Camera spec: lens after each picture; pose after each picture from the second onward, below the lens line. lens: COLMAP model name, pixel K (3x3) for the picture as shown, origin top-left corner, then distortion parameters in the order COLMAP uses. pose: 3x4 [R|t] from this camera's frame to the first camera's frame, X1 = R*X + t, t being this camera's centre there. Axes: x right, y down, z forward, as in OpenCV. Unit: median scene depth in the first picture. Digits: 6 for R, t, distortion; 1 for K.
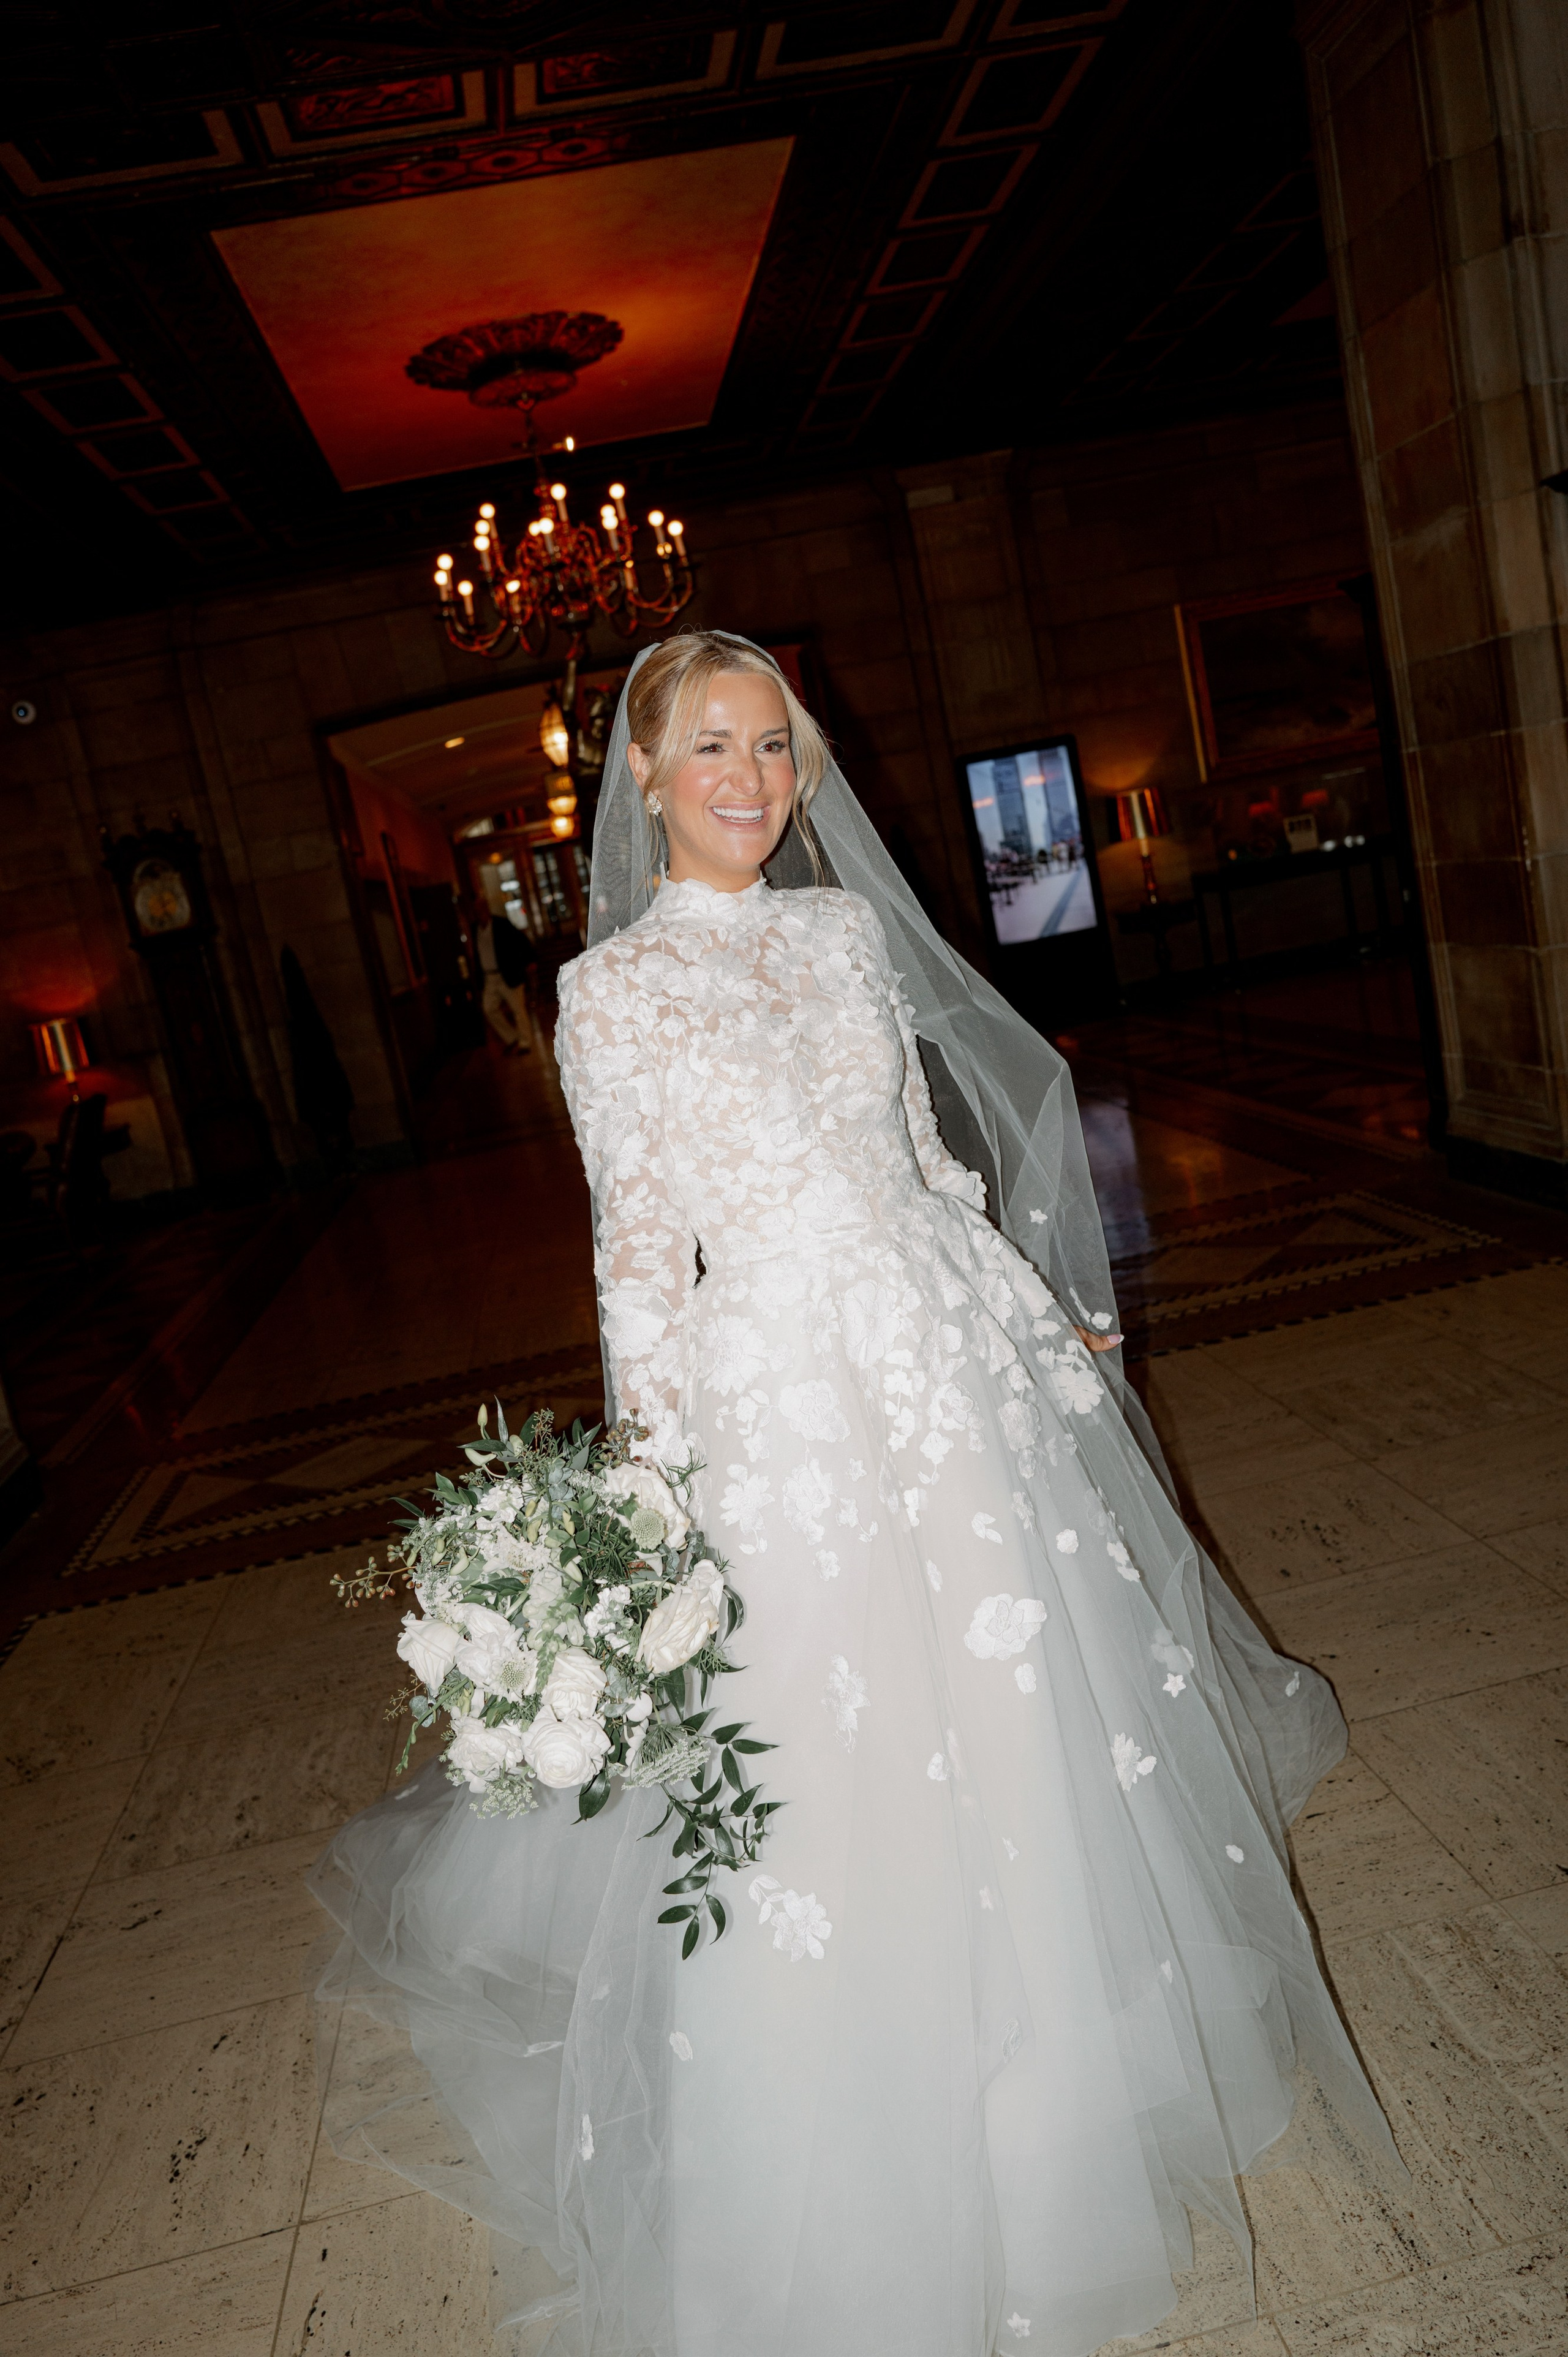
lens RADIAL K [[1799.8, 0, 783.0], [0, 1799.8, 1174.3], [0, 0, 1]] dist [-0.058608, 0.085477]
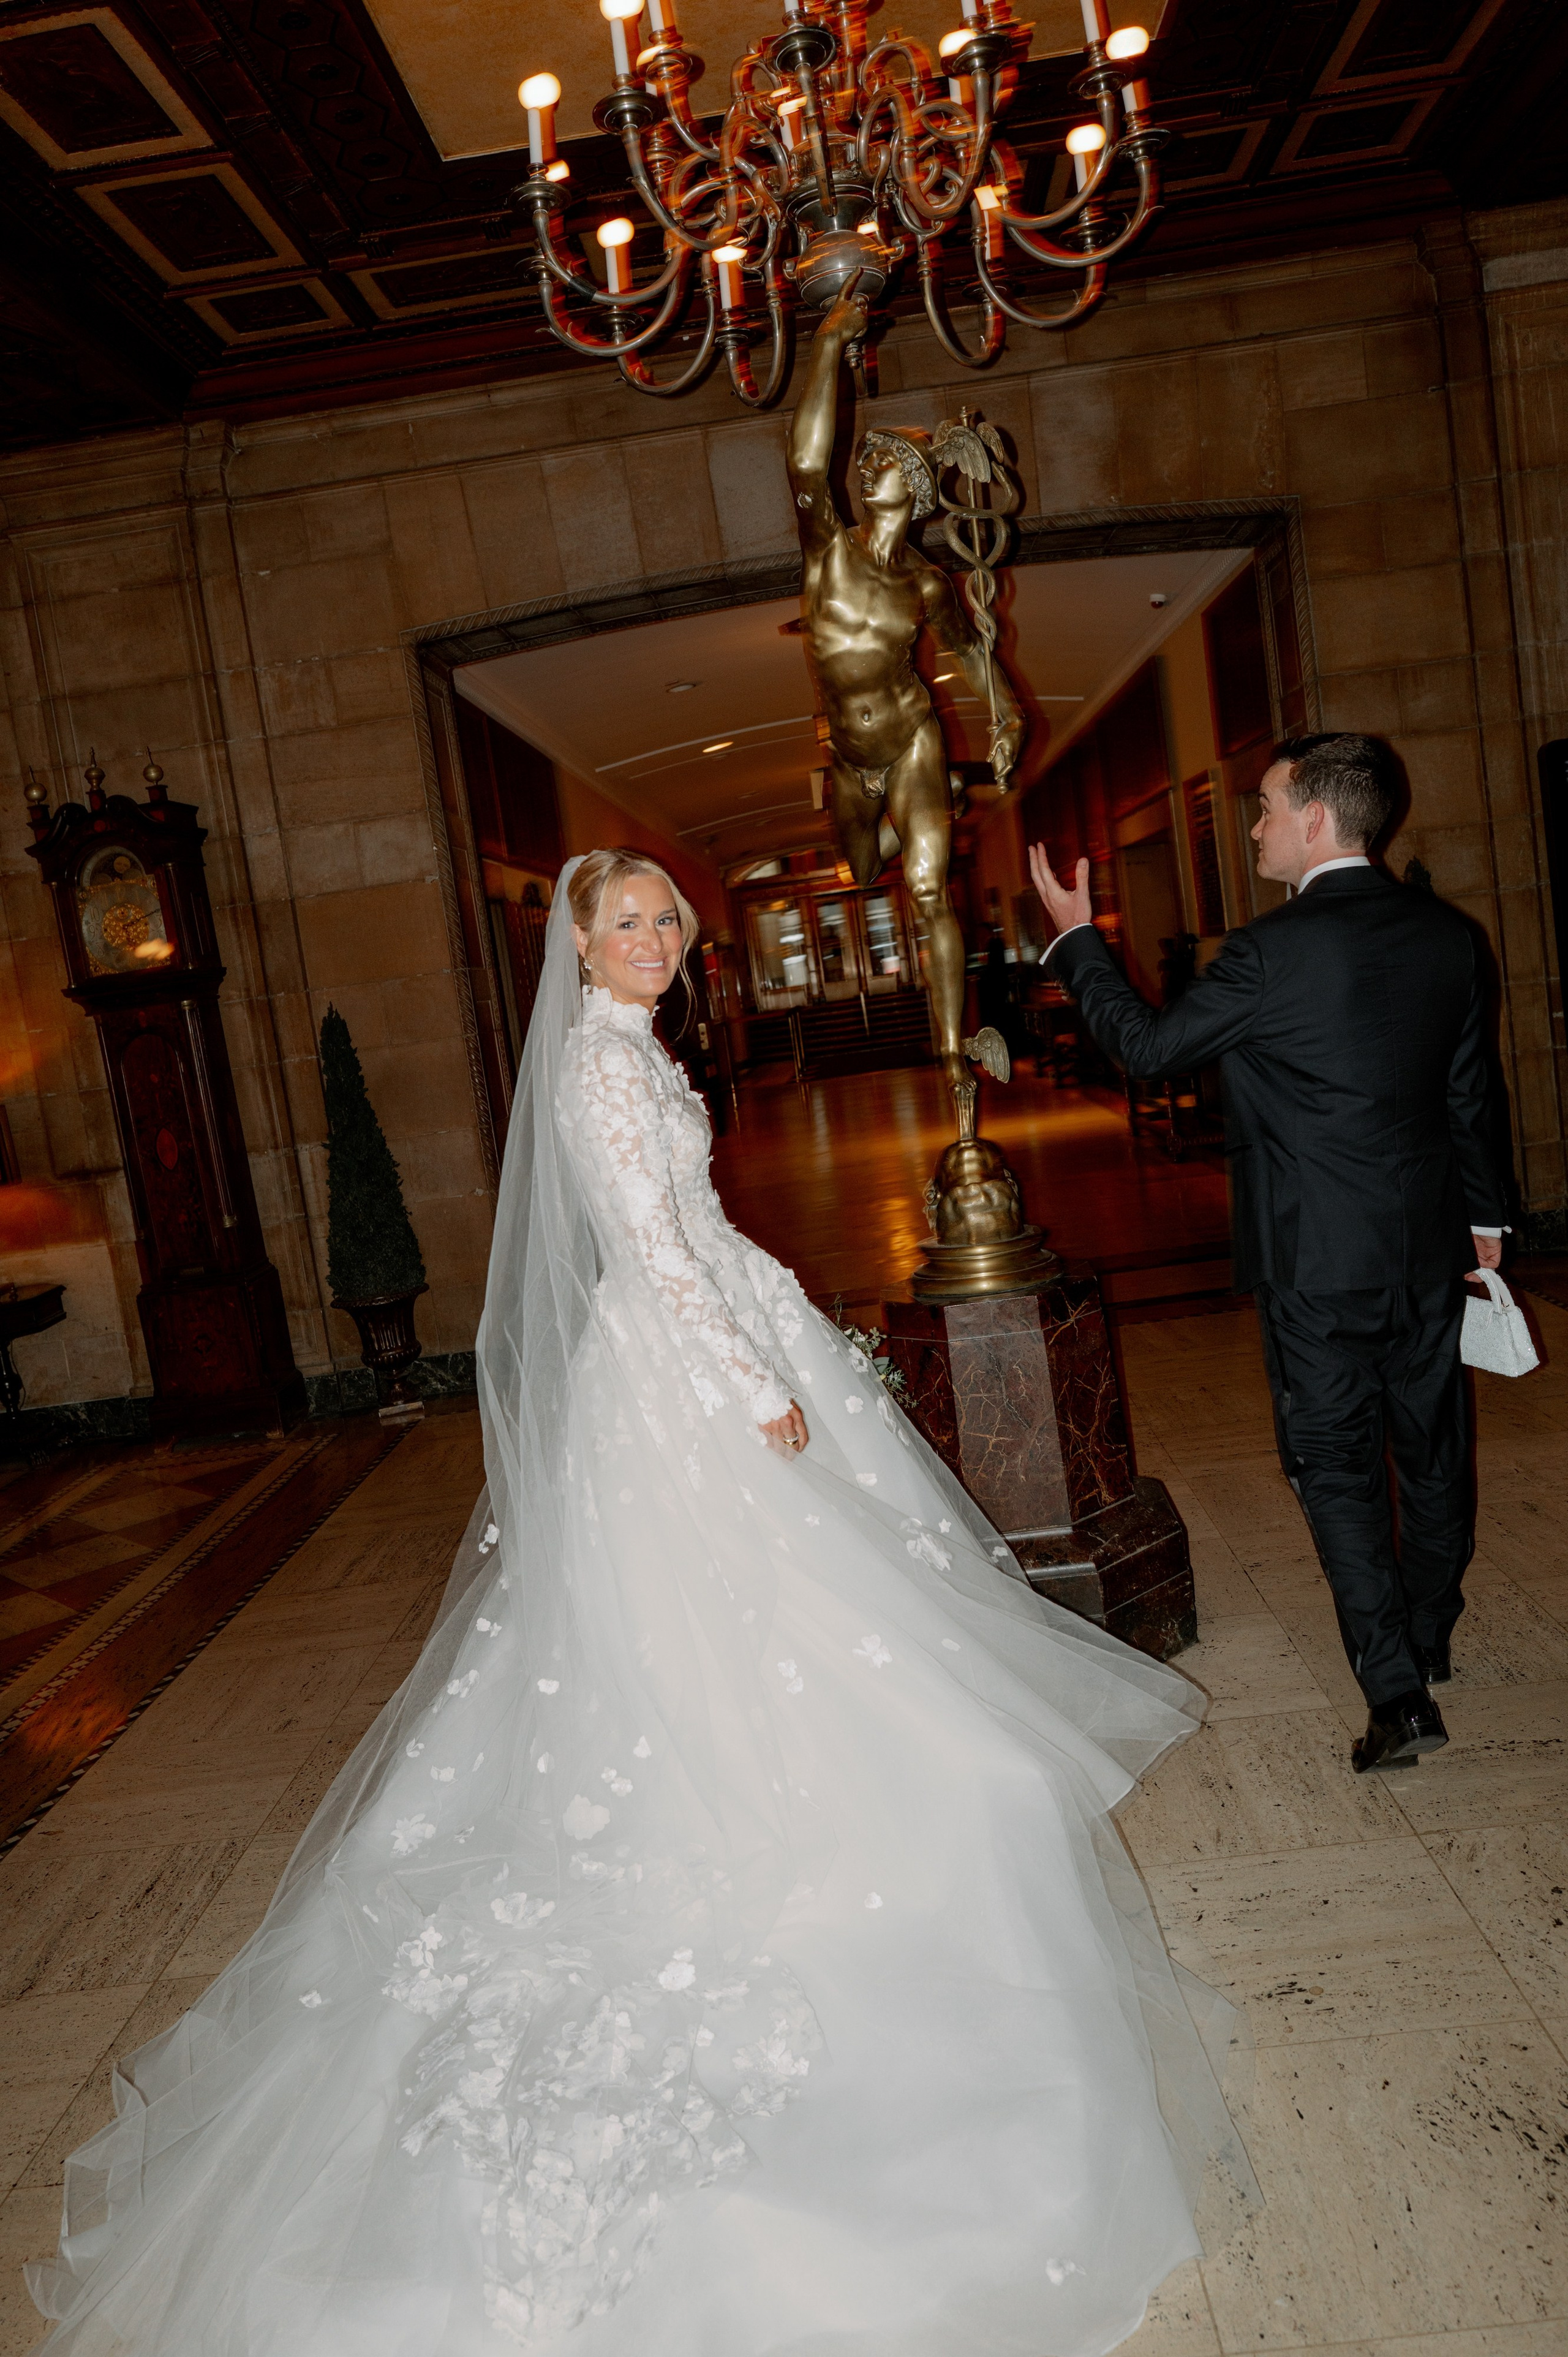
lens RADIAL K [[1799.8, 0, 780.1], [0, 1799.8, 1177.0], [0, 0, 1]] dist [-0.058608, 0.085477]
pose [[0.984661, 0.079455, -0.155335, -0.036971], [-0.084394, 0.996107, -0.025454, -0.068790], [0.152708, 0.038173, 0.987534, 0.436675]]
